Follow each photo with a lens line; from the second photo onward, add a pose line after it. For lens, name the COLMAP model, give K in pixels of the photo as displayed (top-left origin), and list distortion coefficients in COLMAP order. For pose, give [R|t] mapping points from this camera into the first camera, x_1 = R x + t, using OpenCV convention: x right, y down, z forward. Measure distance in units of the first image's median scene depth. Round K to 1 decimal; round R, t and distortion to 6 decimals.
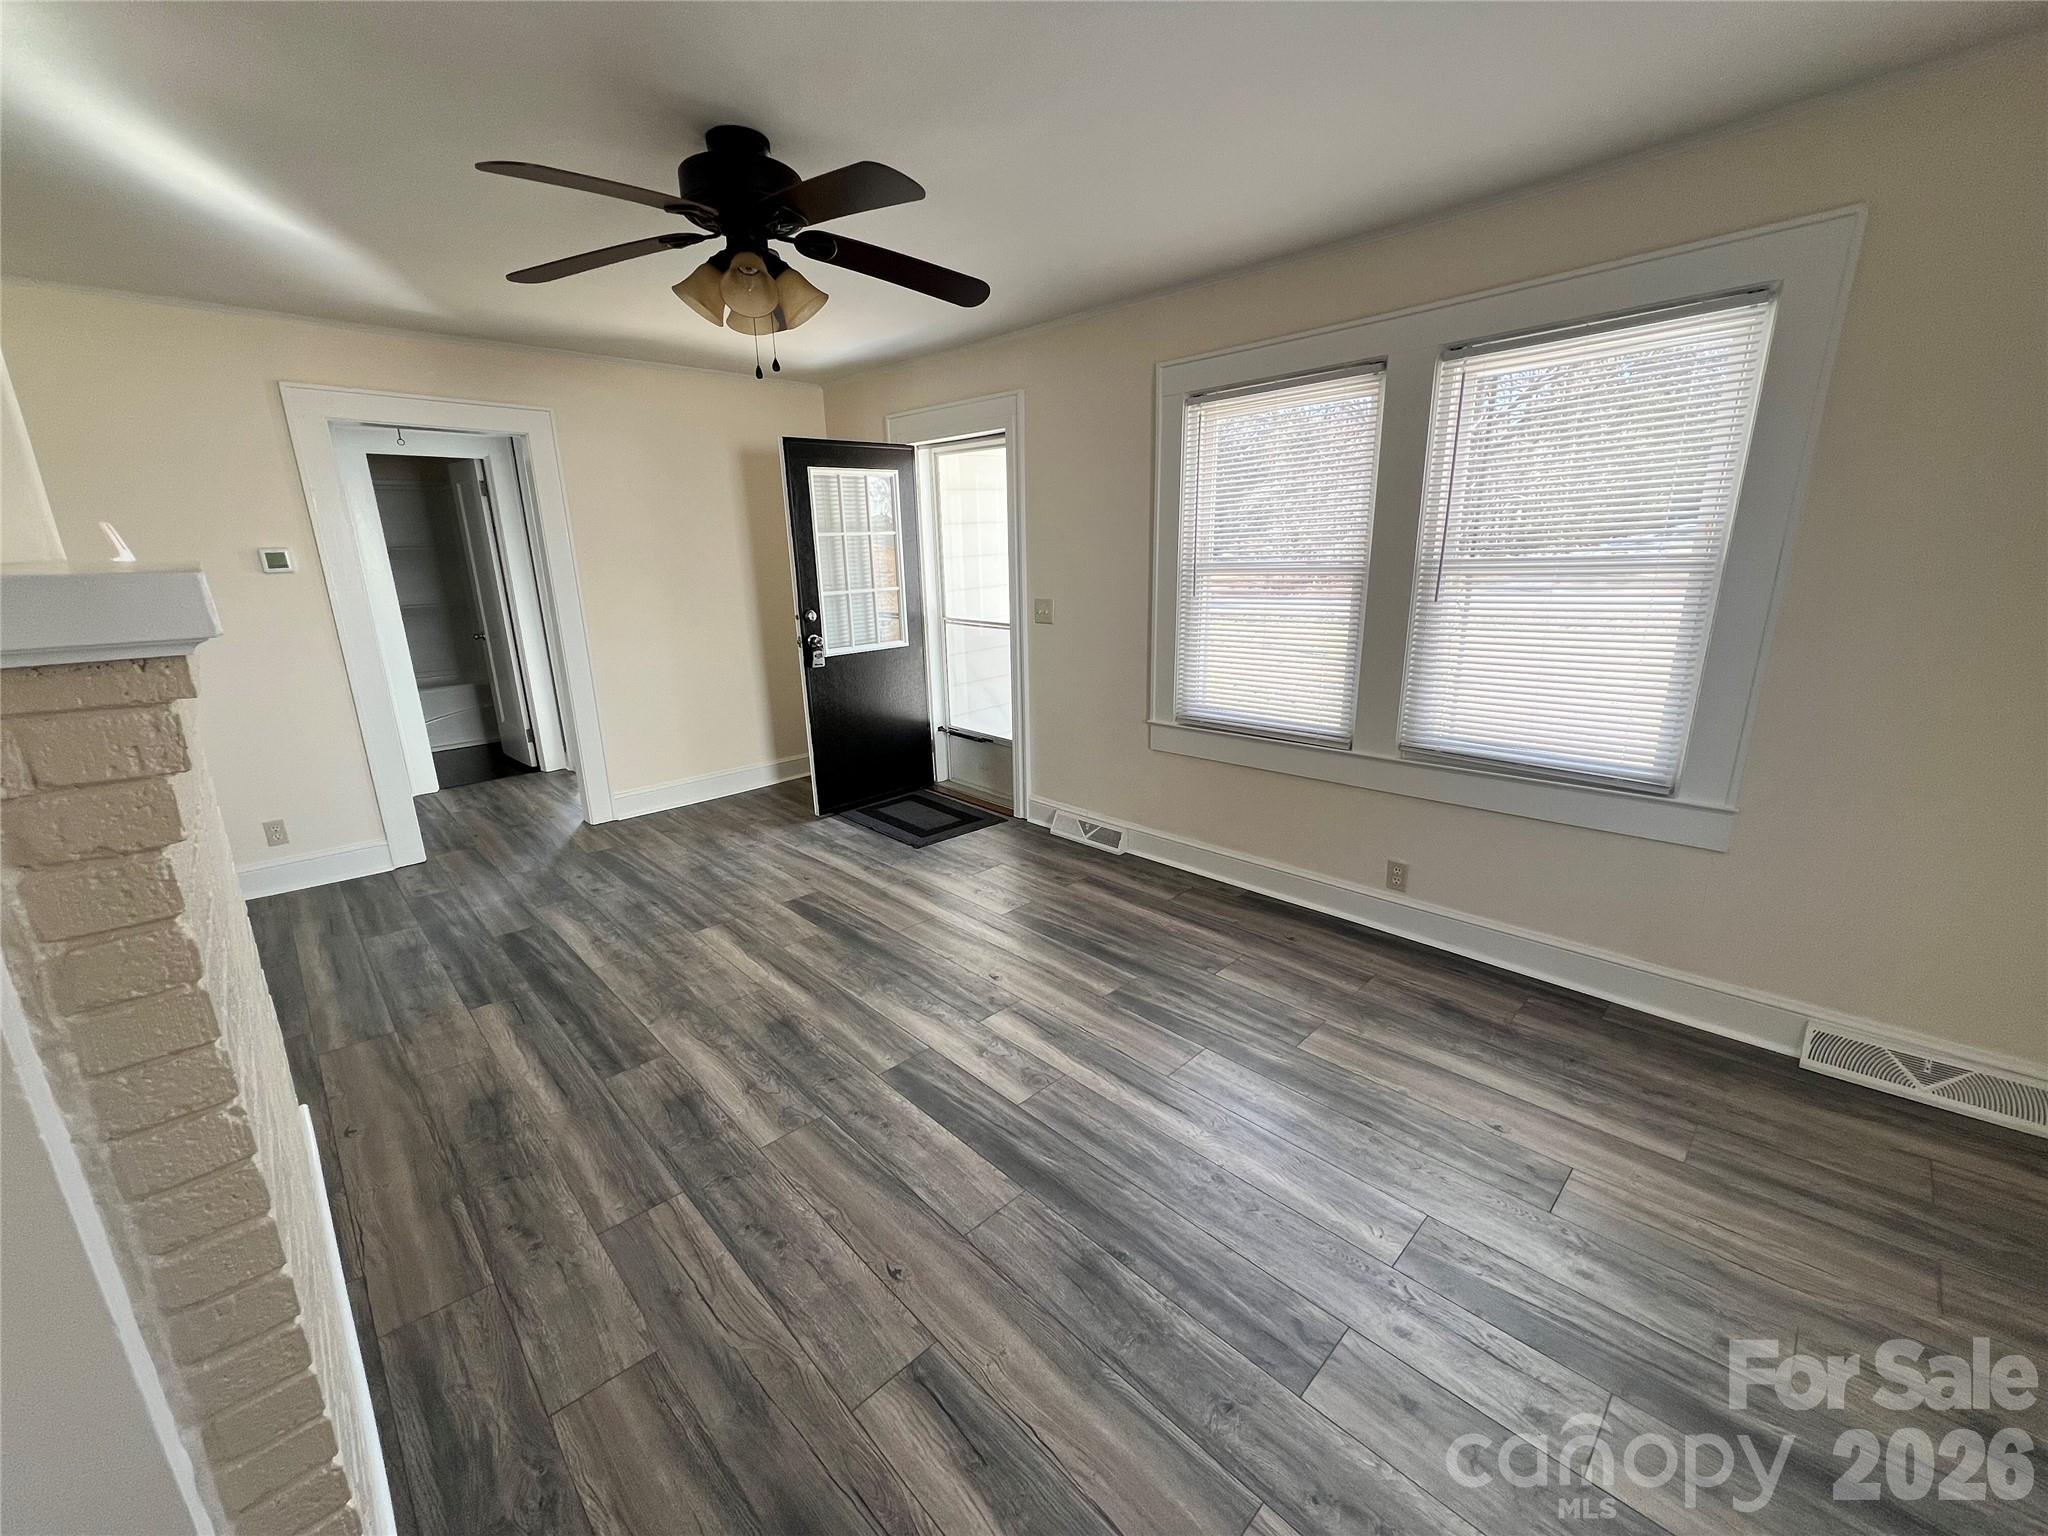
lens RADIAL K [[817.4, 0, 1021.3], [0, 817.4, 766.1], [0, 0, 1]] dist [0.000288, -0.000278]
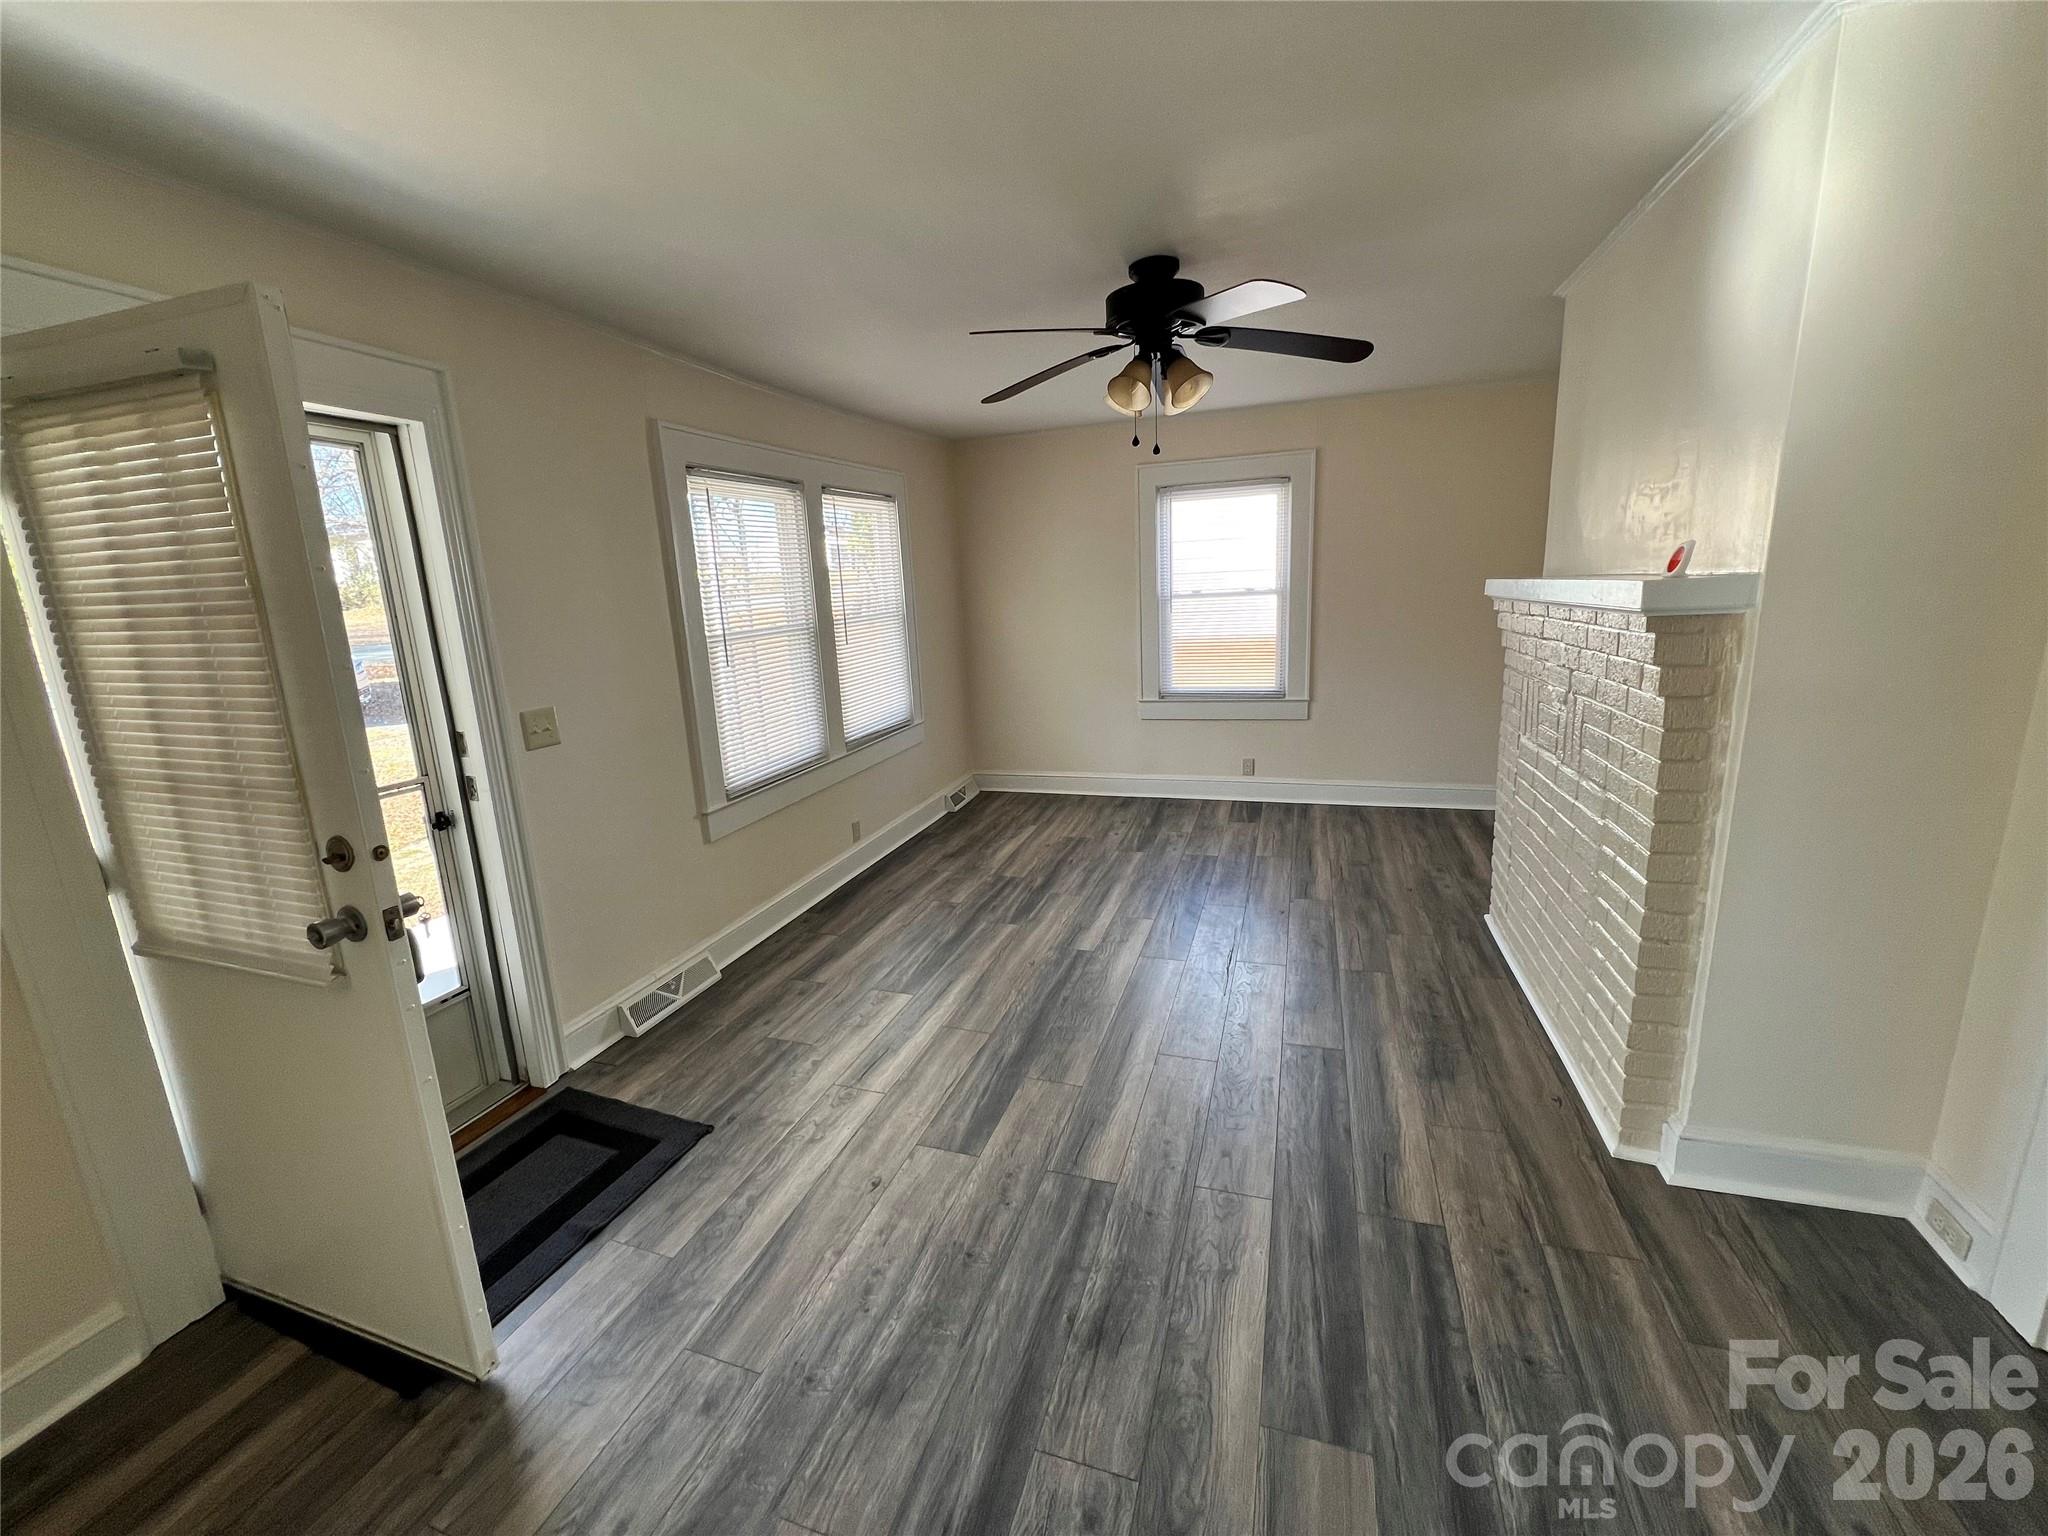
lens RADIAL K [[817.4, 0, 1021.3], [0, 817.4, 766.1], [0, 0, 1]] dist [0.000288, -0.000278]
pose [[-0.457025, -0.152757, 0.876238, -1.071686], [0.284037, 0.908495, 0.306528, -0.383642], [-0.842882, 0.388975, -0.371817, 1.422809]]
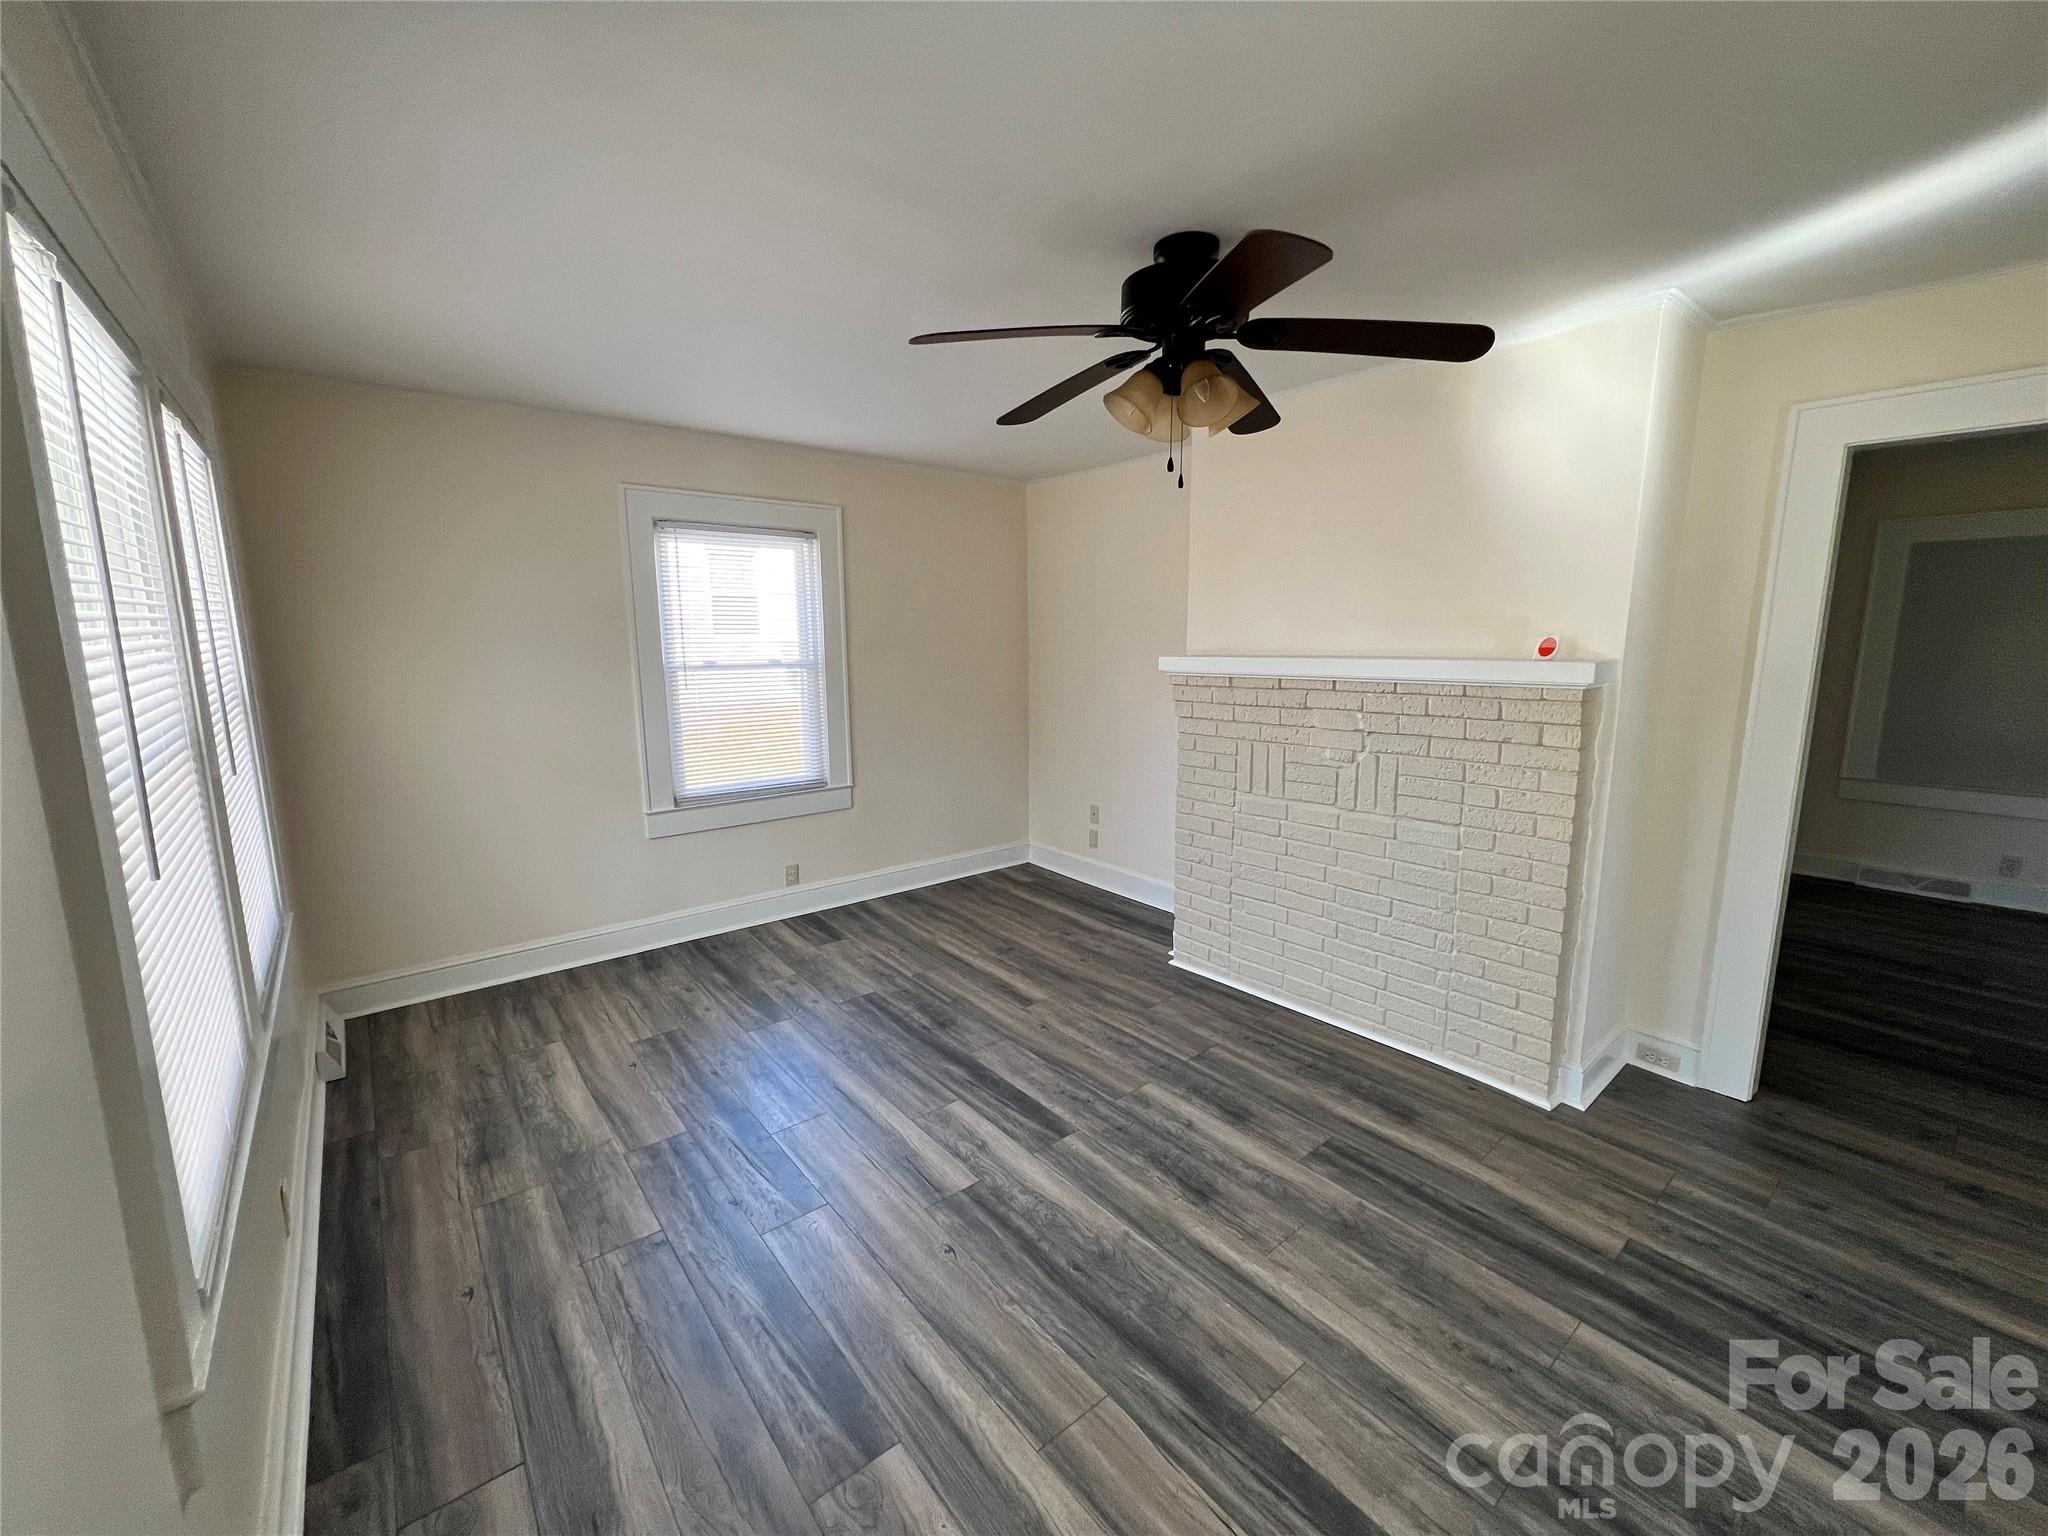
lens RADIAL K [[817.4, 0, 1021.3], [0, 817.4, 766.1], [0, 0, 1]] dist [0.000288, -0.000278]
pose [[-0.996116, 0.009998, 0.087478, -0.174382], [0.044884, 0.912405, 0.406819, -0.454052], [-0.075748, 0.409165, -0.909311, 1.574803]]
